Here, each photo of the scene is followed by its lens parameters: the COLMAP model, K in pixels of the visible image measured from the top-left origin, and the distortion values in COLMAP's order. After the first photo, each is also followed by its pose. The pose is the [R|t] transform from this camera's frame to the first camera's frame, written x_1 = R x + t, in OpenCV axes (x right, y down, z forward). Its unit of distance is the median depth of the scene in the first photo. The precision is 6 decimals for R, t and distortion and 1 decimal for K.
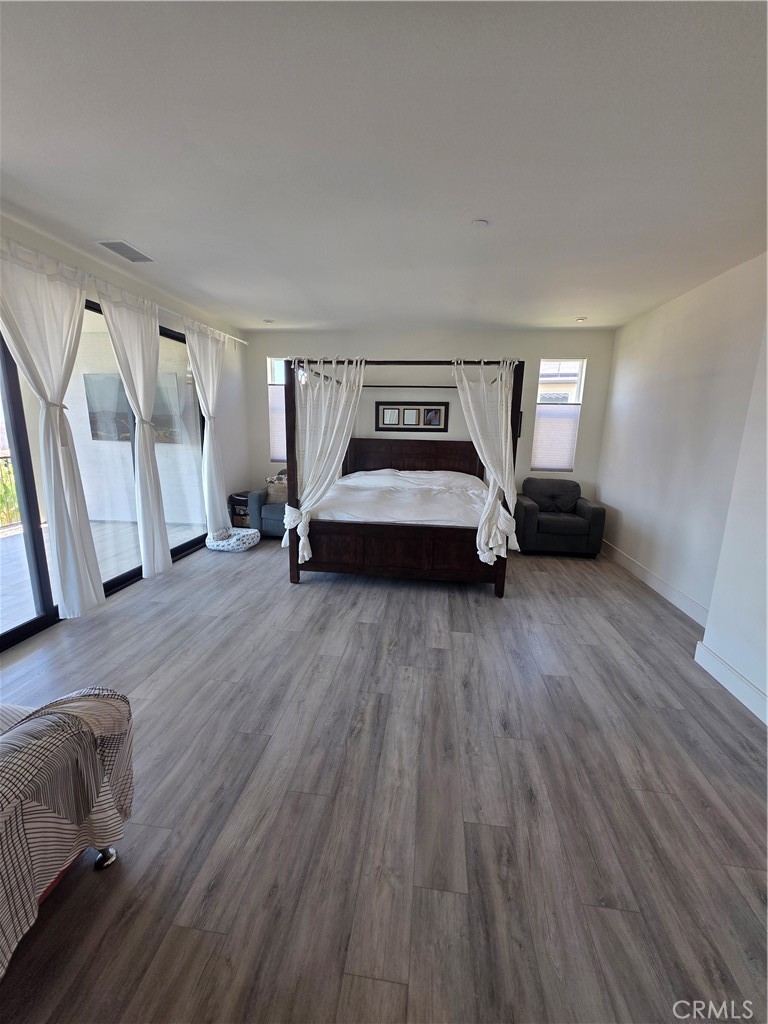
lens RADIAL K [[407.5, 0, 381.8], [0, 407.5, 513.3], [0, 0, 1]] dist [-0.000196, 0.000496]
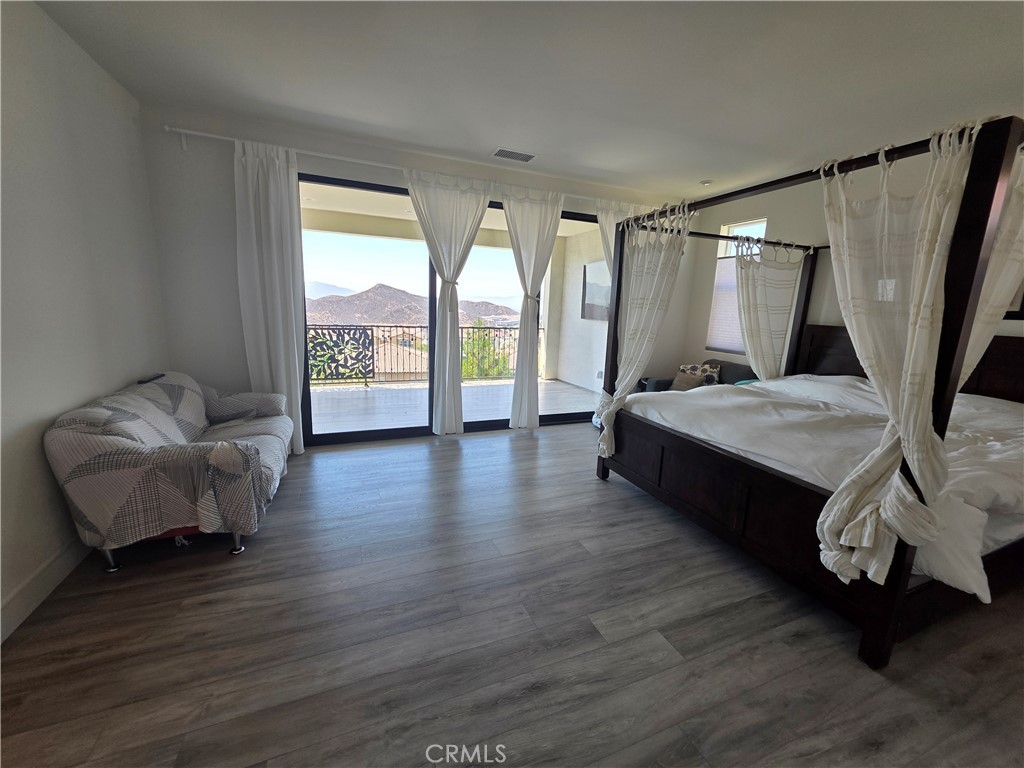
lens RADIAL K [[407.5, 0, 514.0], [0, 407.5, 383.8], [0, 0, 1]] dist [-0.000196, 0.000496]
pose [[0.494270, 0.165380, -0.853432, 0.449064], [-0.211428, 0.975128, 0.066513, -0.048902], [0.843206, 0.147564, 0.516942, 0.402273]]
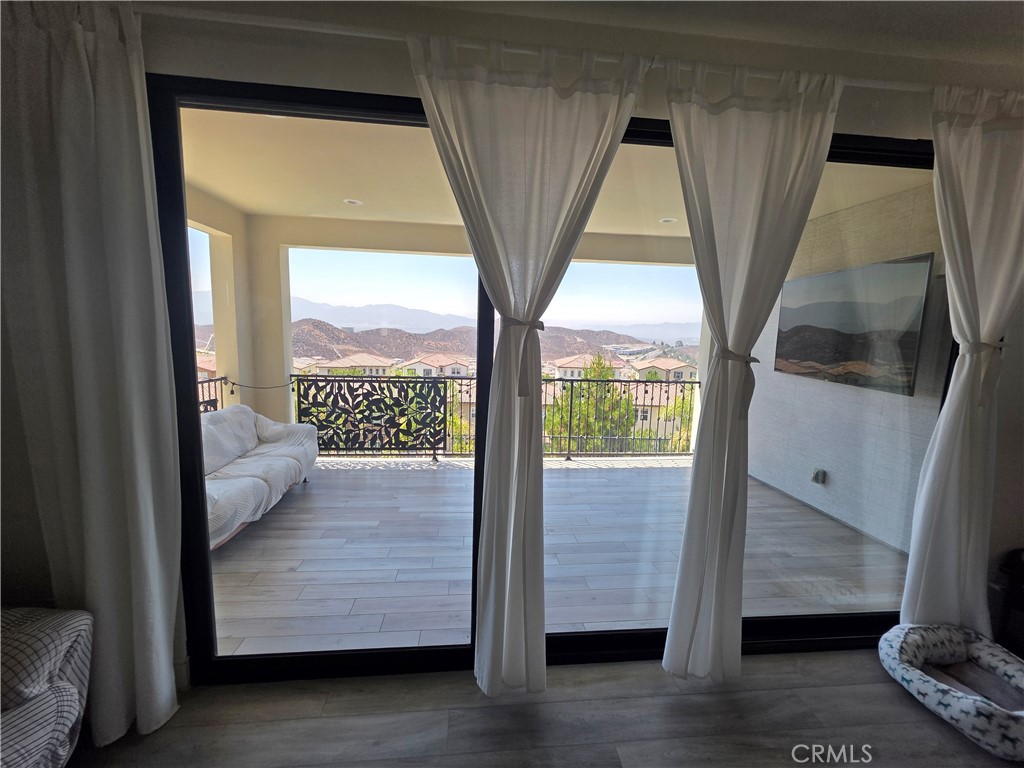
lens RADIAL K [[407.5, 0, 515.4], [0, 407.5, 382.7], [0, 0, 1]] dist [-0.000196, 0.000496]
pose [[0.227862, 0.113736, -0.967028, -0.205352], [-0.231014, 0.971112, 0.059782, -0.170652], [0.945892, 0.209775, 0.247554, 0.687644]]
